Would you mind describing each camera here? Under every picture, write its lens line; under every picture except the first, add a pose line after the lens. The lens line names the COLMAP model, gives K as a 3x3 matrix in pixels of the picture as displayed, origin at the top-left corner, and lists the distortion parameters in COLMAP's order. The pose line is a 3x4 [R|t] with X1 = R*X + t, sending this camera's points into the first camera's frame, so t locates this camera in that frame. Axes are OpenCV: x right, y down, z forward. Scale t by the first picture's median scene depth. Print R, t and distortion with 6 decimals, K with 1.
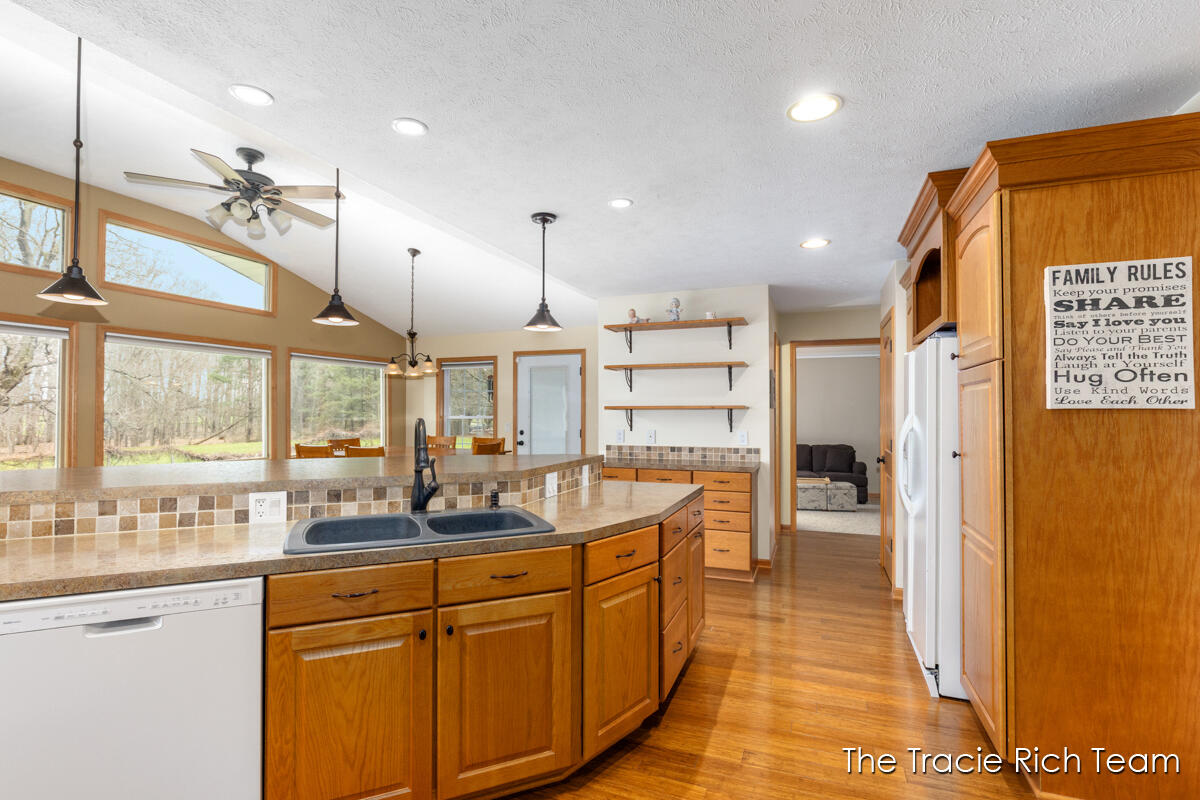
lens RADIAL K [[566.5, 0, 603.0], [0, 566.5, 400.0], [0, 0, 1]] dist [-0.008016, 0.001612]
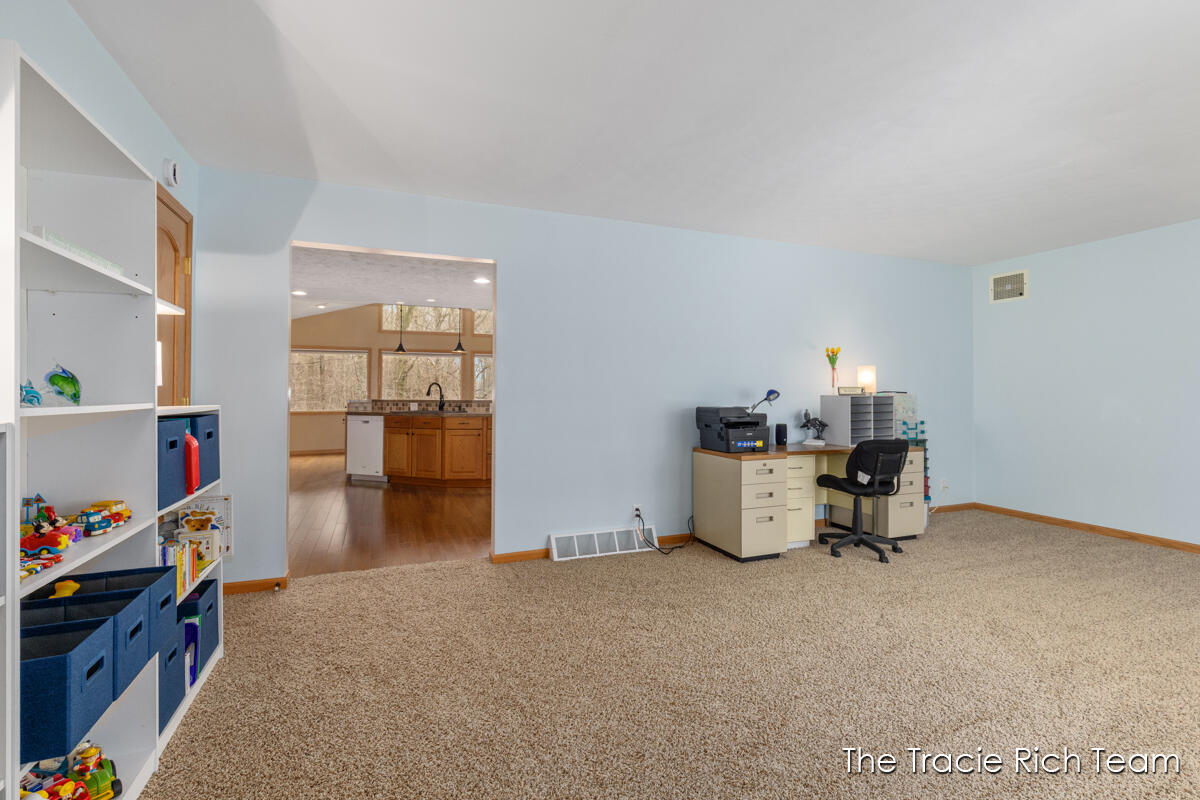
lens RADIAL K [[546.6, 0, 598.1], [0, 546.6, 391.1], [0, 0, 1]] dist [-0.000953, 0.000576]
pose [[0.673417, -0.002294, -0.739259, 2.449459], [0.011635, 0.999904, 0.007496, 0.061395], [0.739171, -0.013649, 0.673379, -0.452484]]
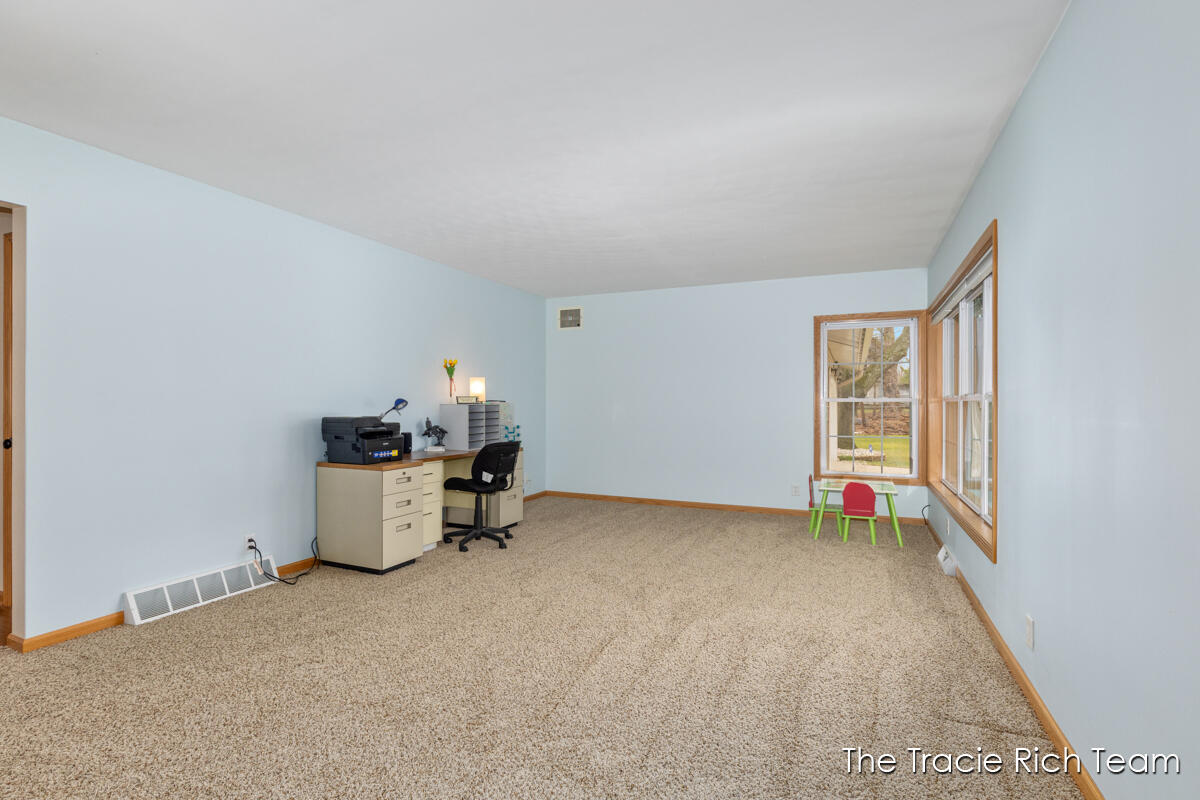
lens RADIAL K [[566.5, 0, 596.3], [0, 566.5, 405.3], [0, 0, 1]] dist [-0.008016, 0.001612]
pose [[0.997433, -0.002249, -0.071577, 2.291627], [0.003877, 0.999737, 0.022621, 0.058743], [0.071507, -0.022841, 0.997179, -0.627280]]
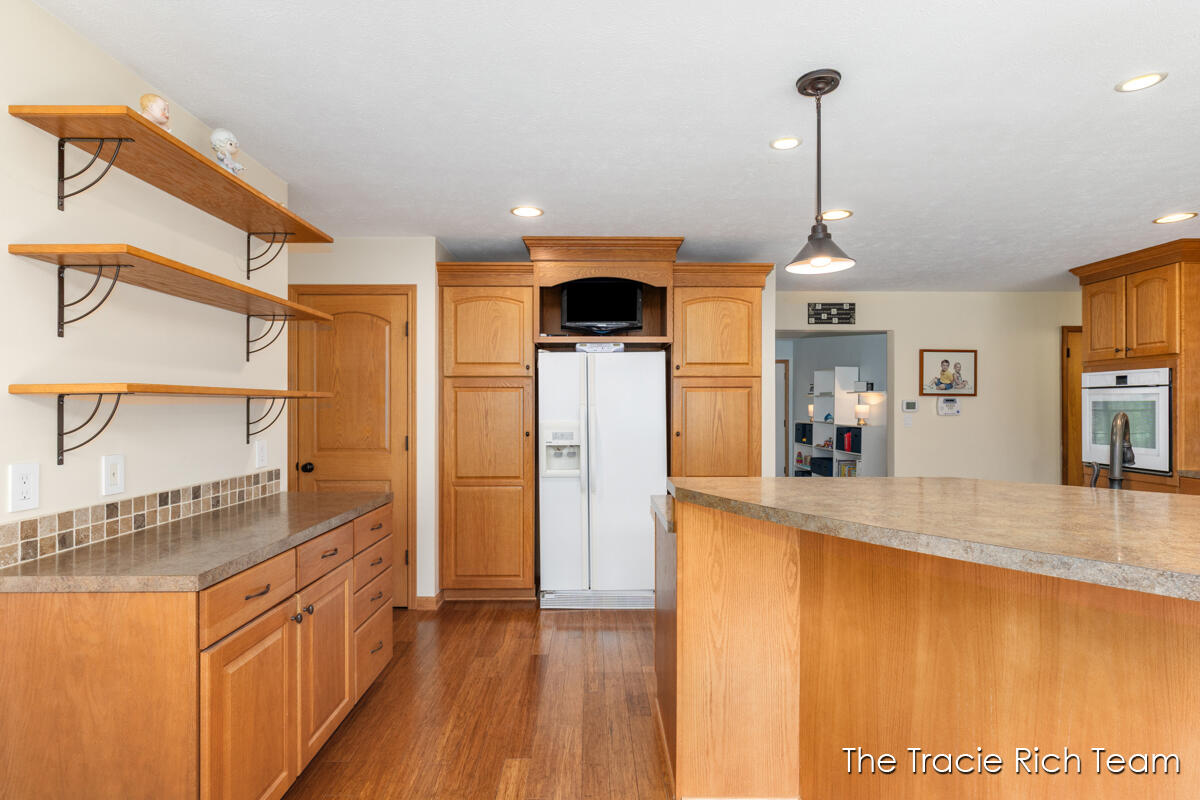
lens RADIAL K [[588.8, 0, 602.6], [0, 588.8, 403.0], [0, 0, 1]] dist [-0.002479, 0.001037]
pose [[-0.368148, 0.003434, 0.929761, -0.752092], [-0.021789, 0.999687, -0.012320, 0.039489], [-0.929512, -0.024794, -0.367958, 1.787568]]
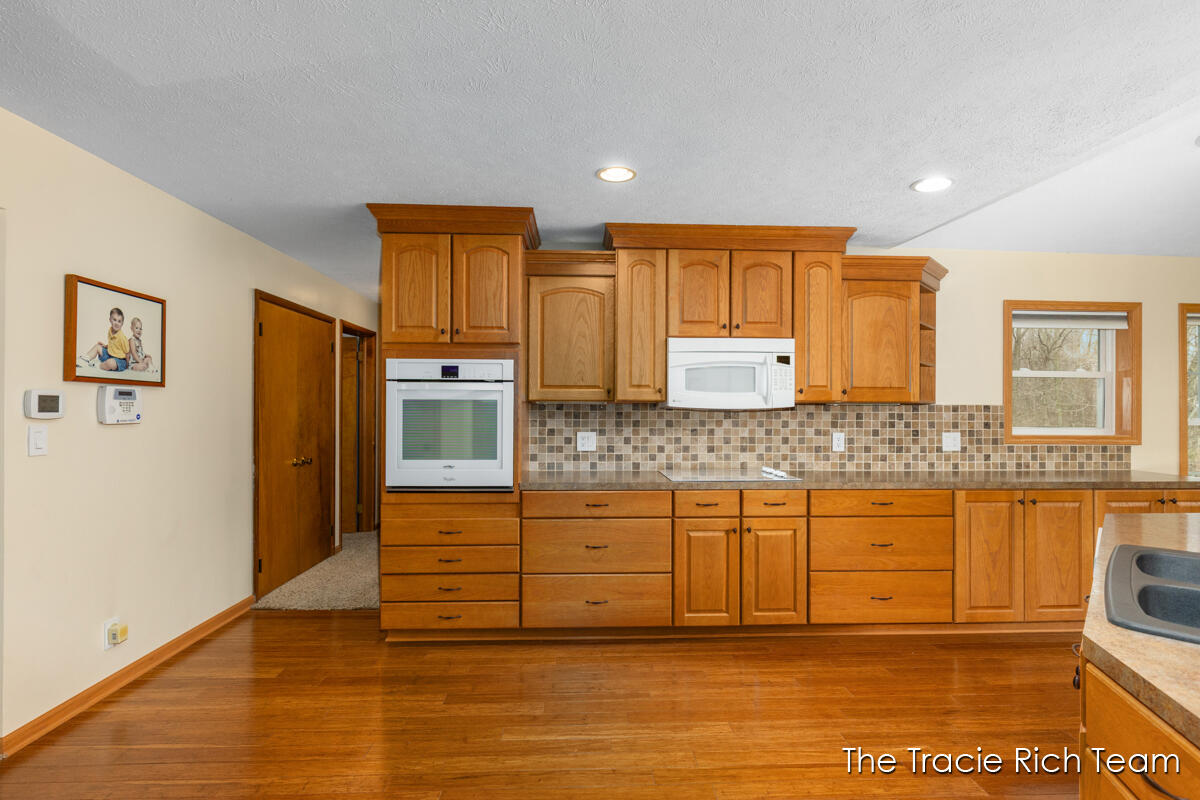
lens RADIAL K [[566.5, 0, 601.4], [0, 566.5, 406.5], [0, 0, 1]] dist [-0.008016, 0.001612]
pose [[-0.922125, -0.005599, -0.386851, 0.448982], [0.004523, 0.999671, -0.025250, 0.027261], [0.386865, -0.025034, -0.921796, 1.025012]]
